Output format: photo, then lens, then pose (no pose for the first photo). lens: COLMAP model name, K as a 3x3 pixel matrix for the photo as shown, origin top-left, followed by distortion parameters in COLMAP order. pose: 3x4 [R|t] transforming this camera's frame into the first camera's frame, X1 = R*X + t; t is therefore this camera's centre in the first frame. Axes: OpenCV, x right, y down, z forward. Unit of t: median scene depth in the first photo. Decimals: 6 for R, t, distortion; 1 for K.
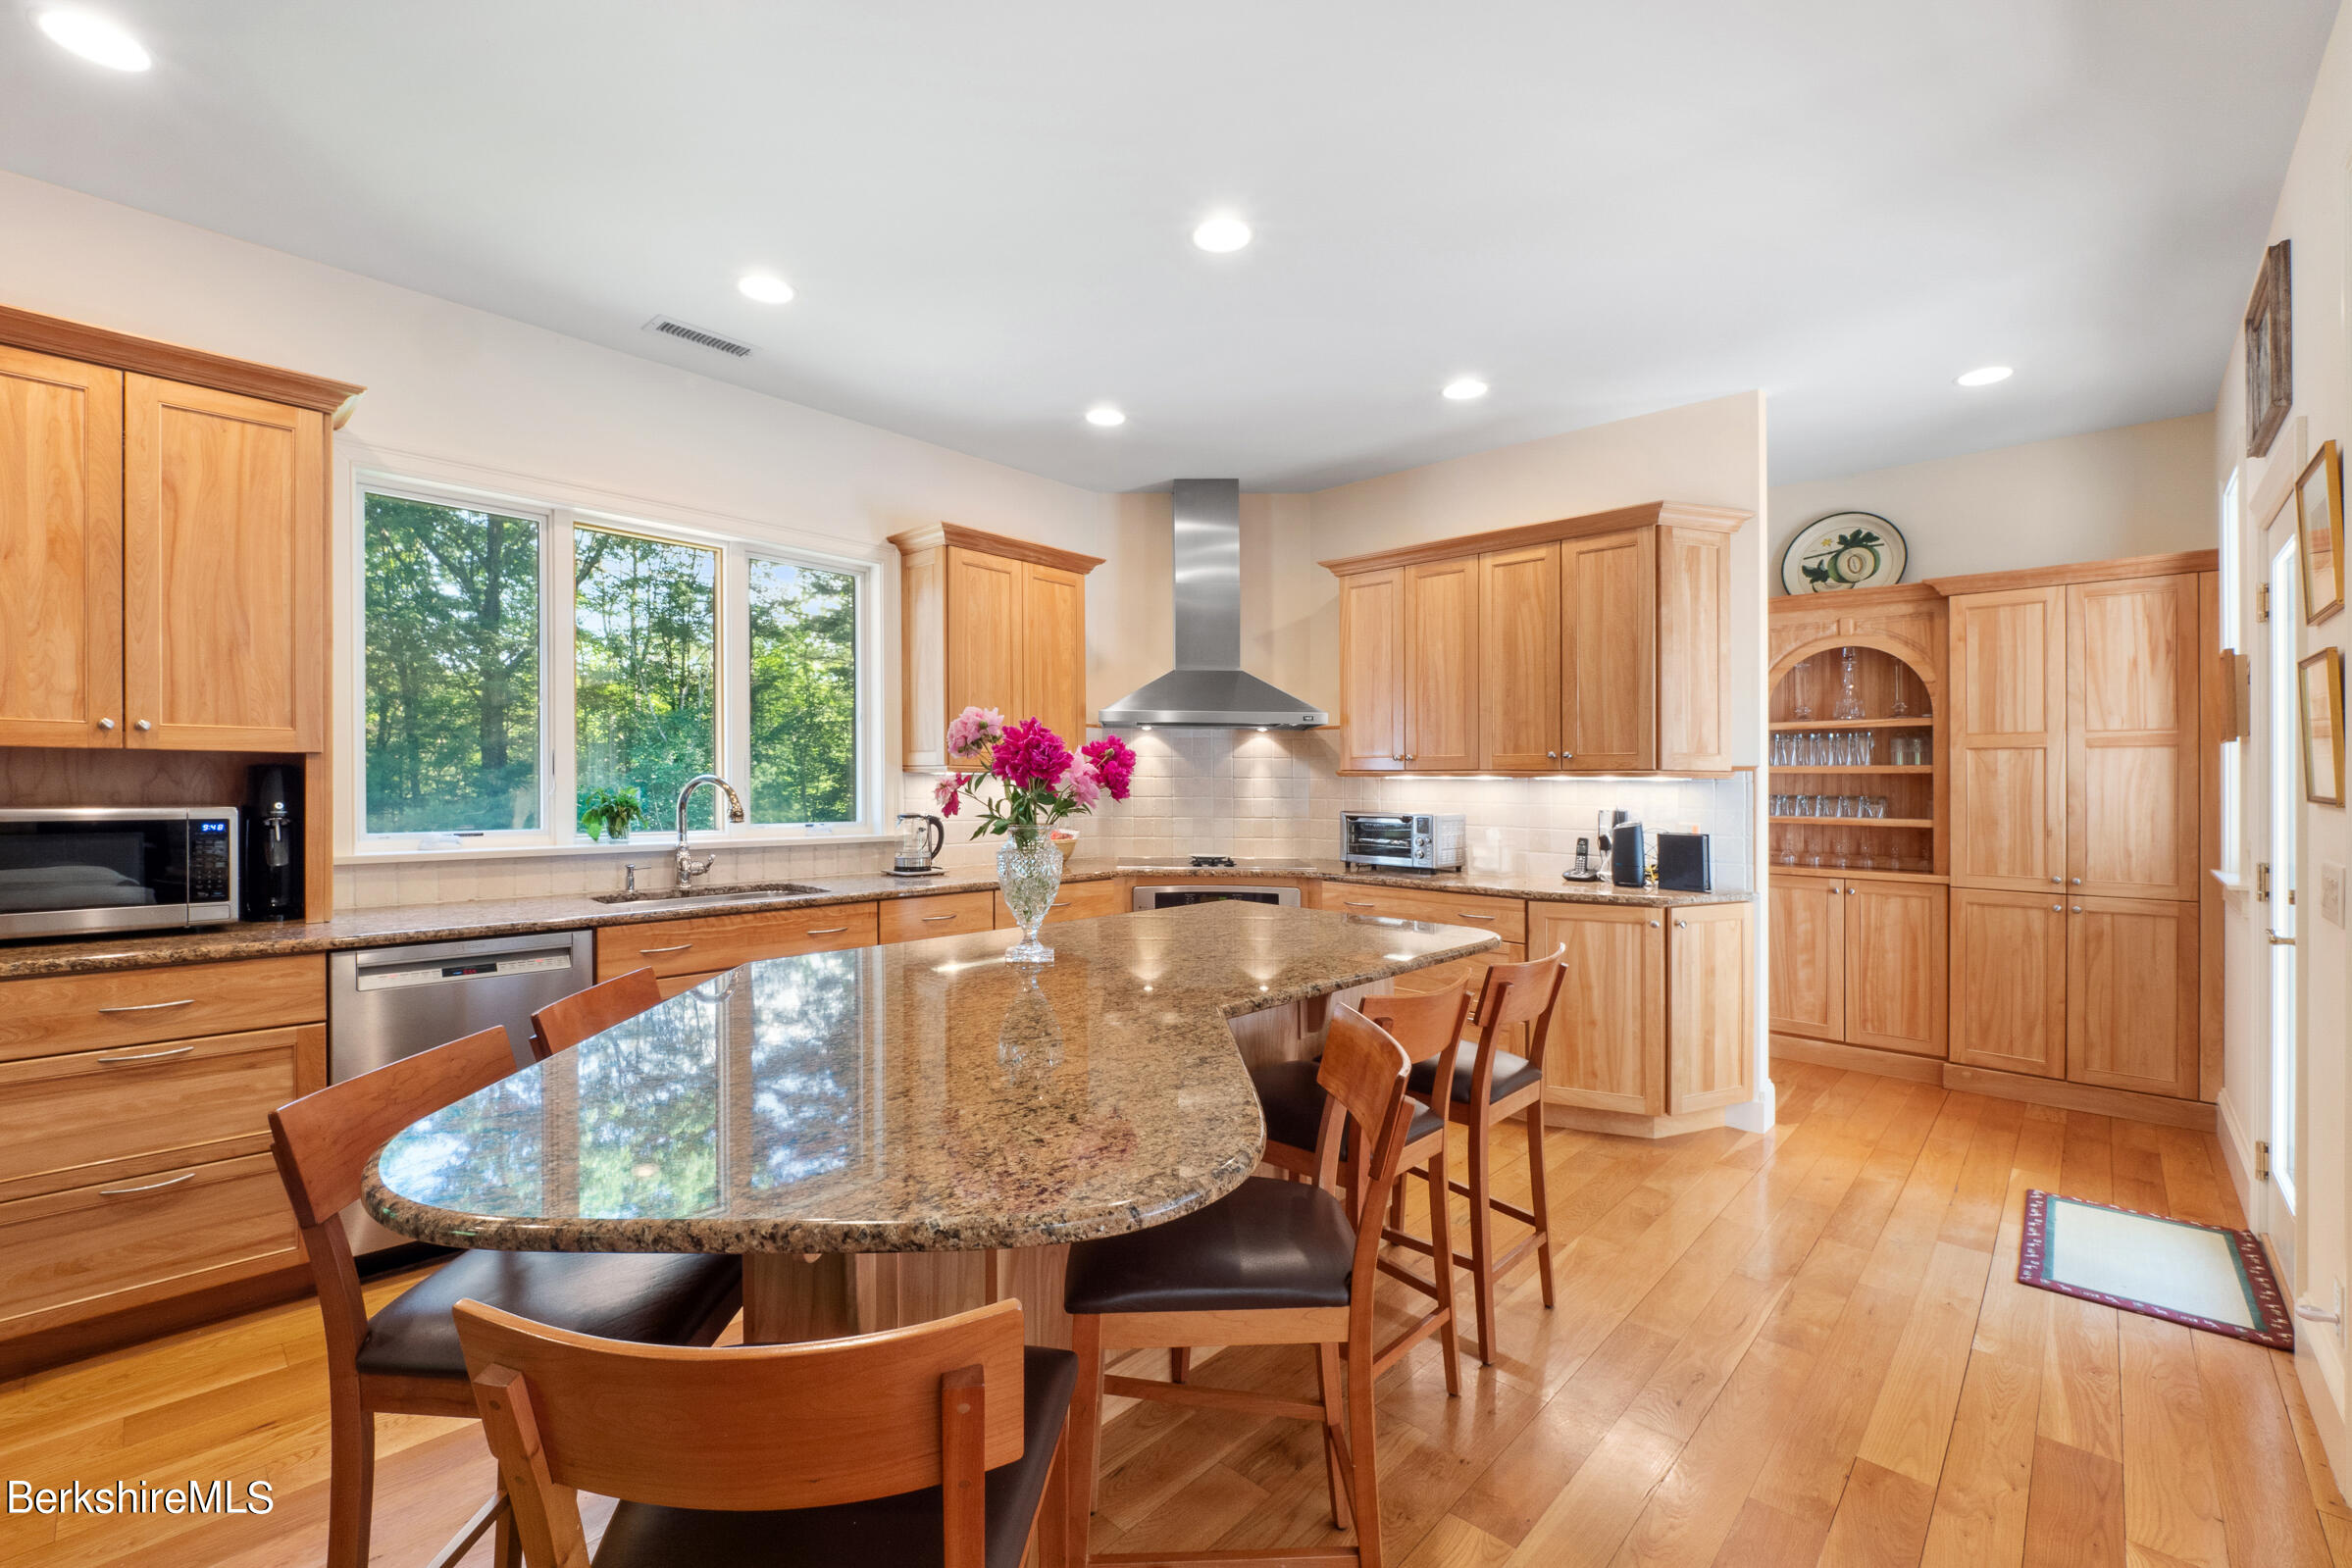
lens RADIAL K [[988.1, 0, 1164.9], [0, 988.1, 780.9], [0, 0, 1]] dist [0.001190, -0.002982]
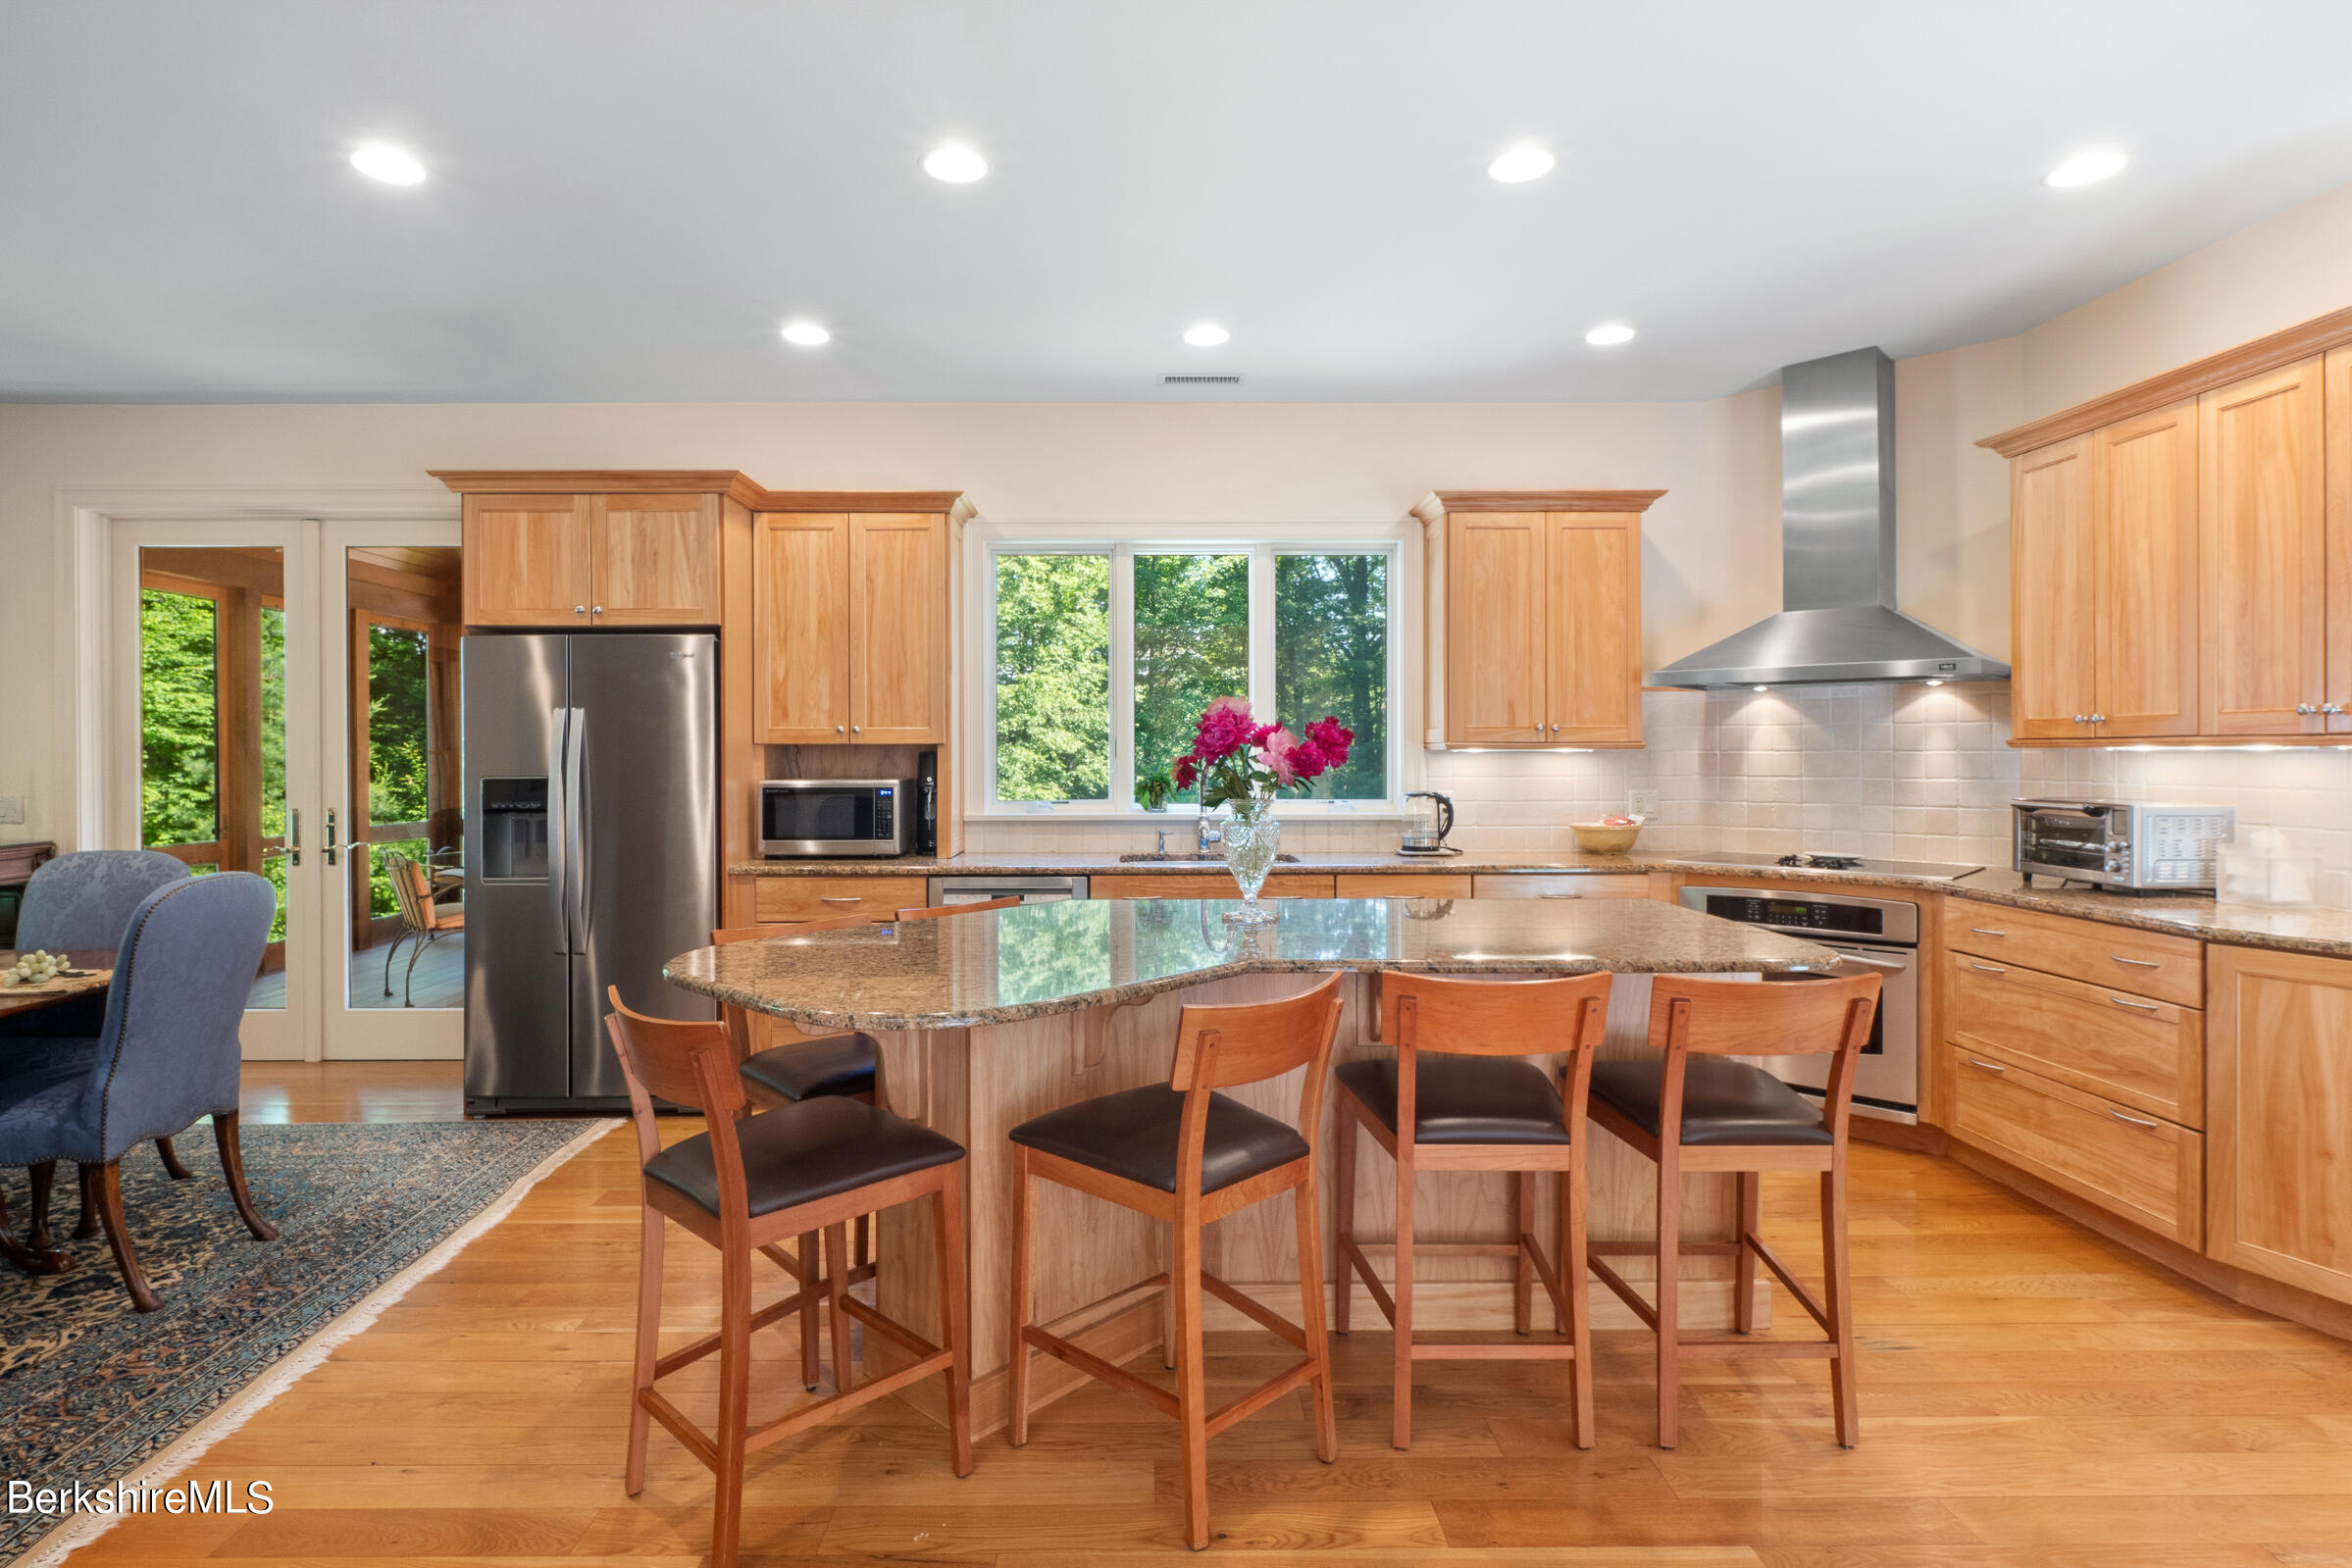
lens RADIAL K [[1180.7, 0, 1157.2], [0, 1180.7, 772.2], [0, 0, 1]] dist [-0.002153, -0.002976]
pose [[0.696951, 0.001790, -0.717117, 0.410697], [0.008360, 0.999909, 0.010621, -0.001267], [0.717070, -0.013397, 0.696872, -0.004047]]
